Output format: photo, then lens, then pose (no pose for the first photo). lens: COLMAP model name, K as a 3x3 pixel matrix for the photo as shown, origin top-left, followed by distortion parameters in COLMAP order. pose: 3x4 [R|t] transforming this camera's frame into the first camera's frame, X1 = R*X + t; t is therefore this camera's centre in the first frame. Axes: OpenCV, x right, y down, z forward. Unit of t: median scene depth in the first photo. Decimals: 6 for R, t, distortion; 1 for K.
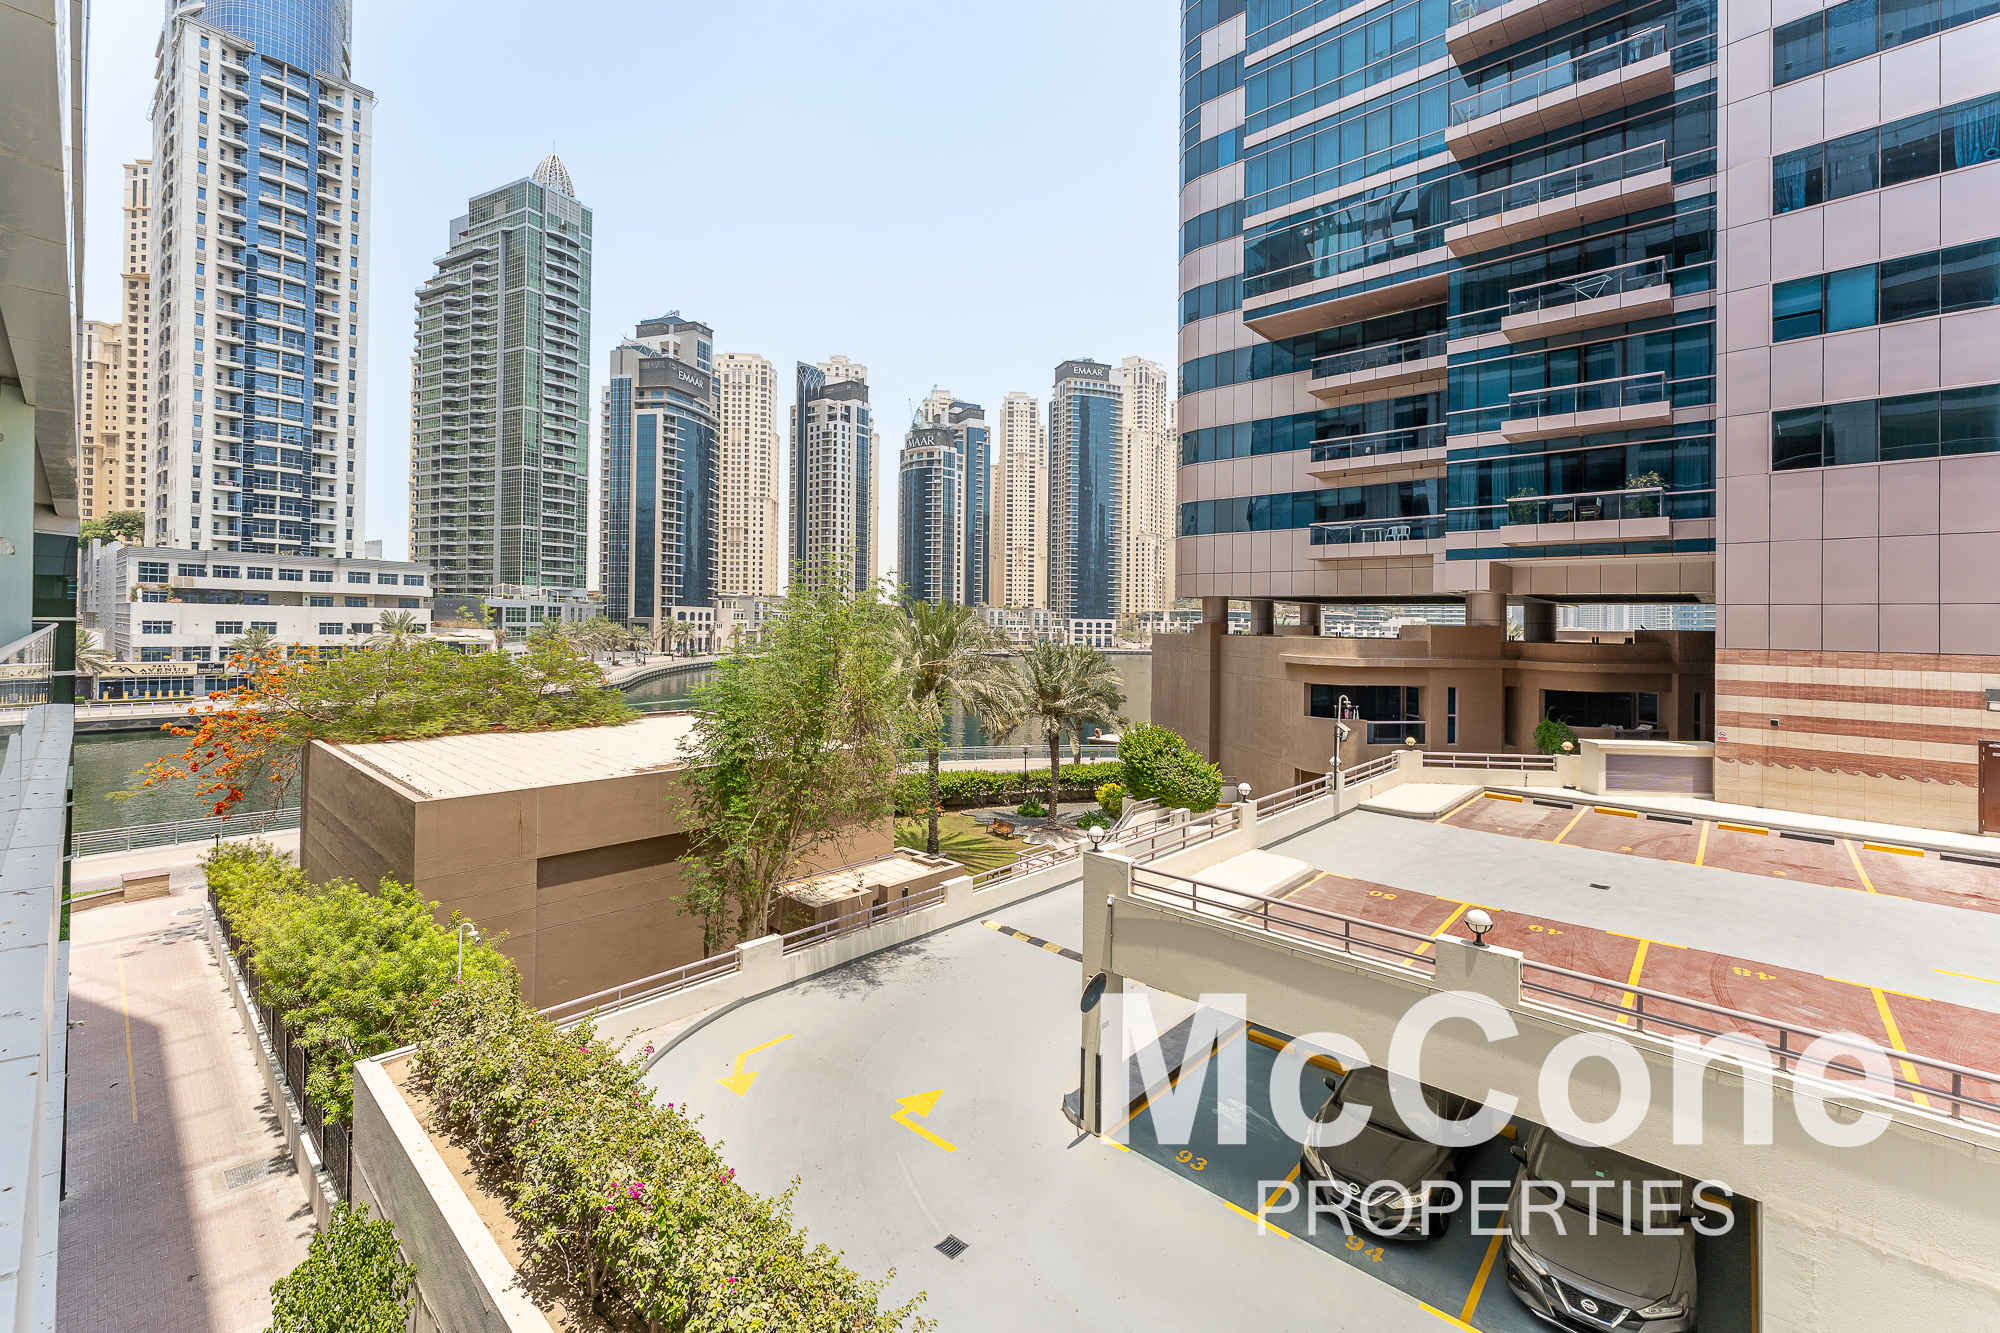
lens RADIAL K [[848.5, 0, 1022.3], [0, 848.5, 614.2], [0, 0, 1]] dist [-0.002765, -0.000353]
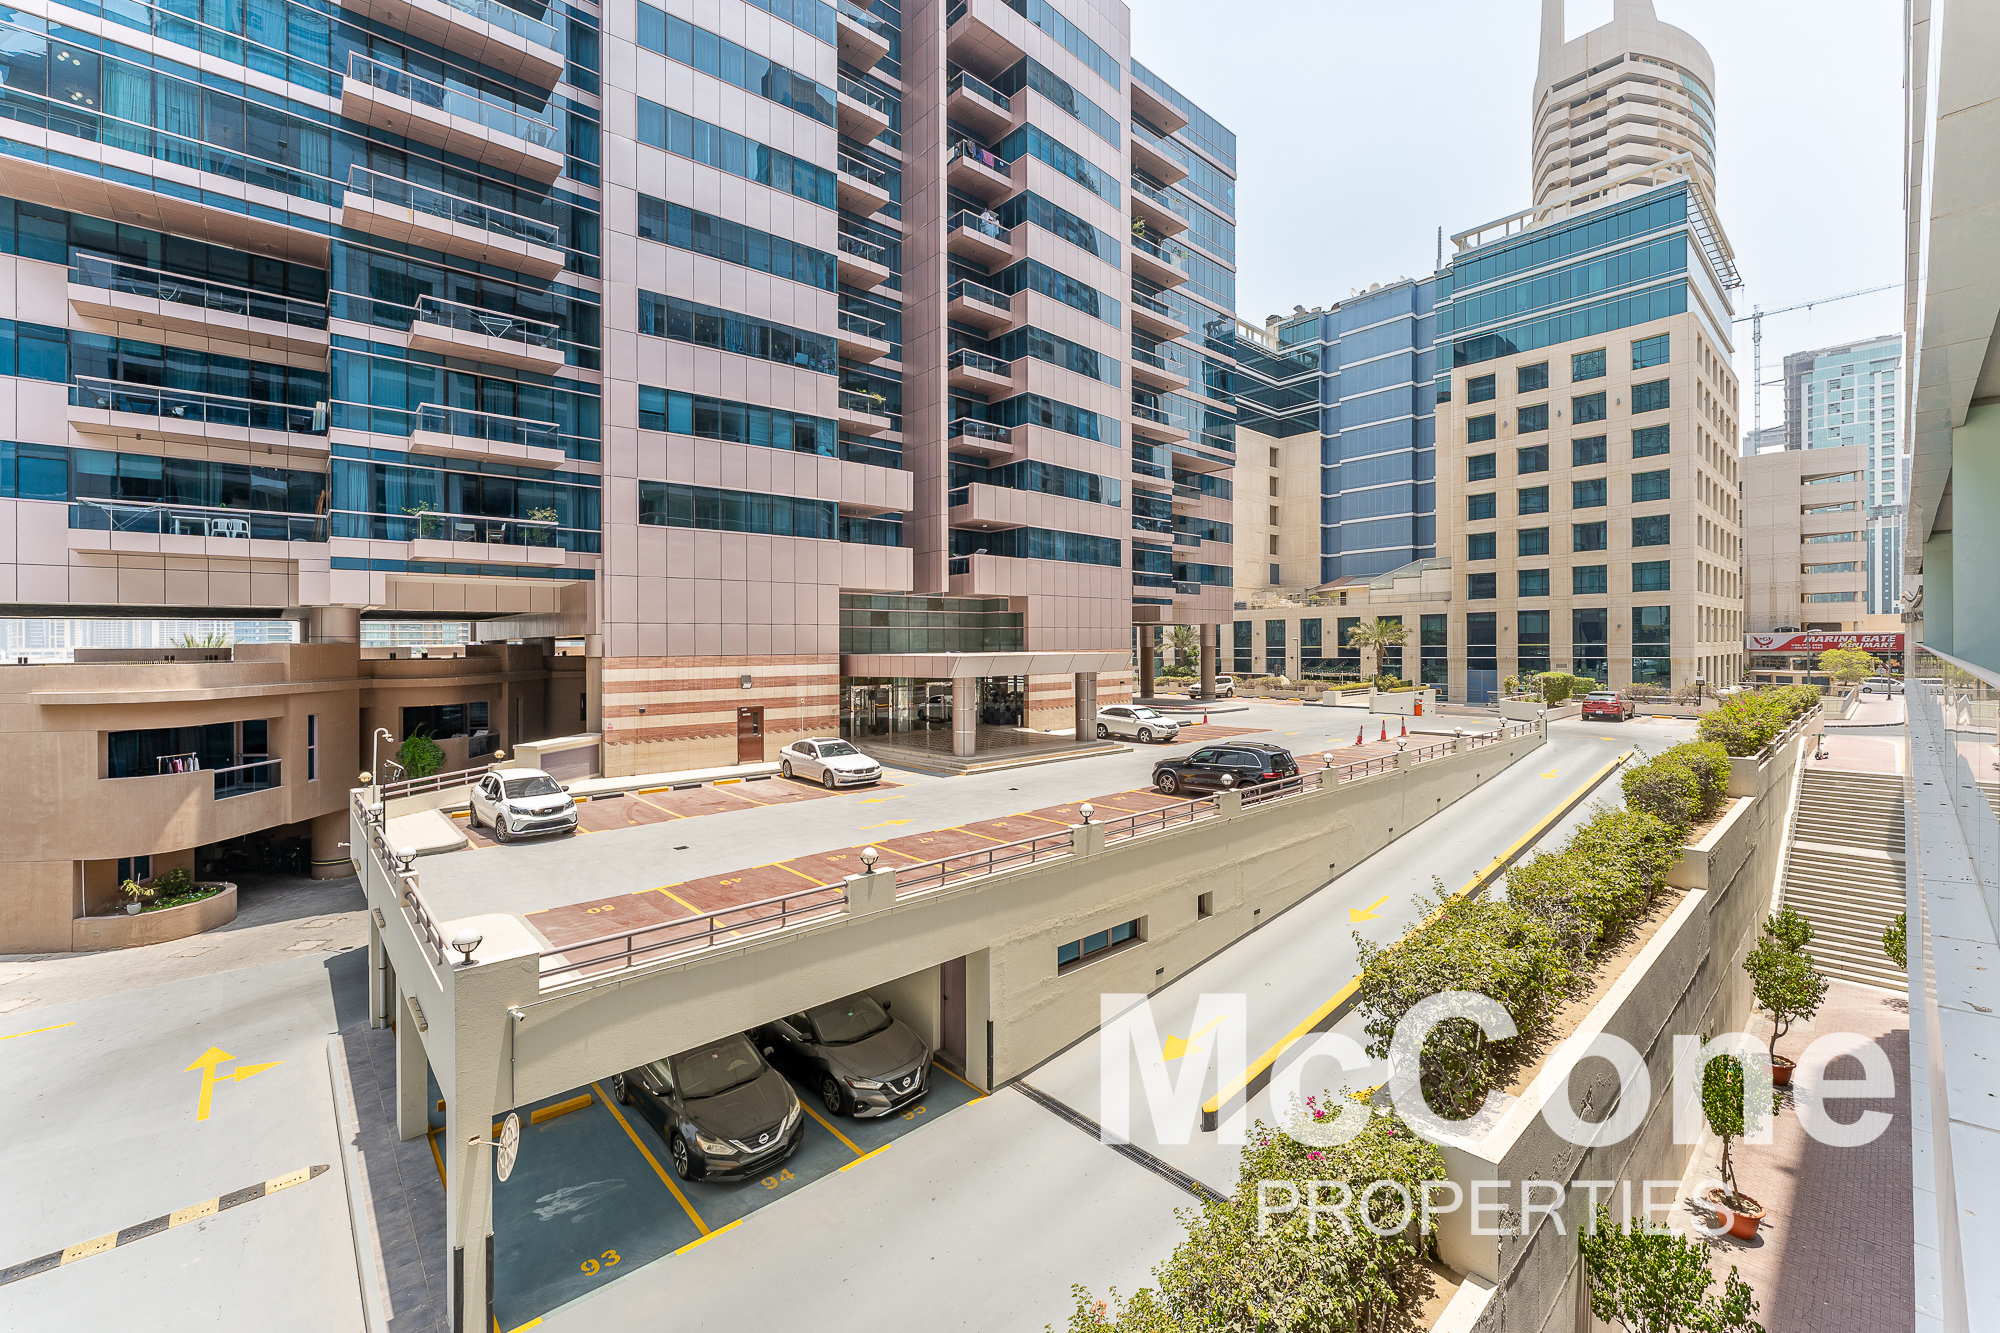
lens RADIAL K [[808.1, 0, 997.4], [0, 808.1, 641.2], [0, 0, 1]] dist [-0.001062, -0.000236]
pose [[0.105154, -0.014001, 0.994357, -0.276696], [0.000418, 0.999901, 0.014034, -0.000369], [-0.994456, -0.001060, 0.105150, 0.250570]]
